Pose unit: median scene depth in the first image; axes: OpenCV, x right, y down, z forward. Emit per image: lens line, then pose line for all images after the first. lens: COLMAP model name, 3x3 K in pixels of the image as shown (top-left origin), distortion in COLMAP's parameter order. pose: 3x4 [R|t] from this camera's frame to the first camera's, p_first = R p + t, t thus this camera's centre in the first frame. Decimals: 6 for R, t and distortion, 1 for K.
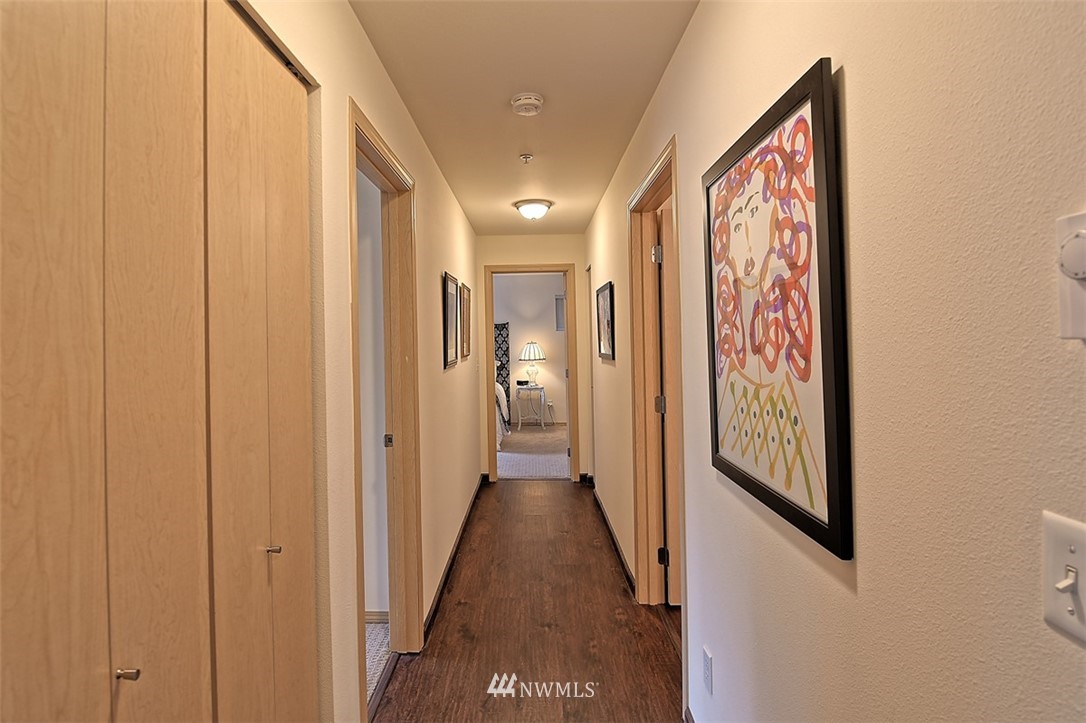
lens RADIAL K [[542.5, 0, 539.5], [0, 542.5, 342.8], [0, 0, 1]] dist [-0.000859, -0.000191]
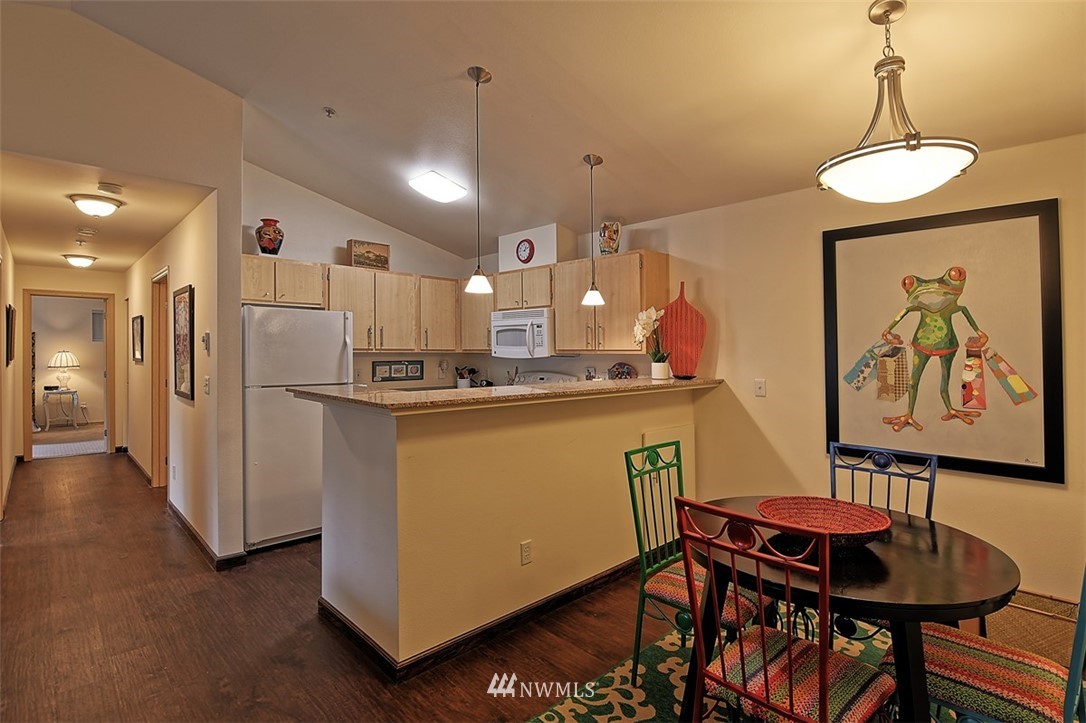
lens RADIAL K [[542.5, 0, 539.5], [0, 542.5, 342.8], [0, 0, 1]] dist [-0.000859, -0.000191]
pose [[0.742876, 0.019738, 0.669138, -0.050746], [-0.005916, 0.999720, -0.022921, 0.003056], [-0.669403, 0.013069, 0.742785, -0.719655]]
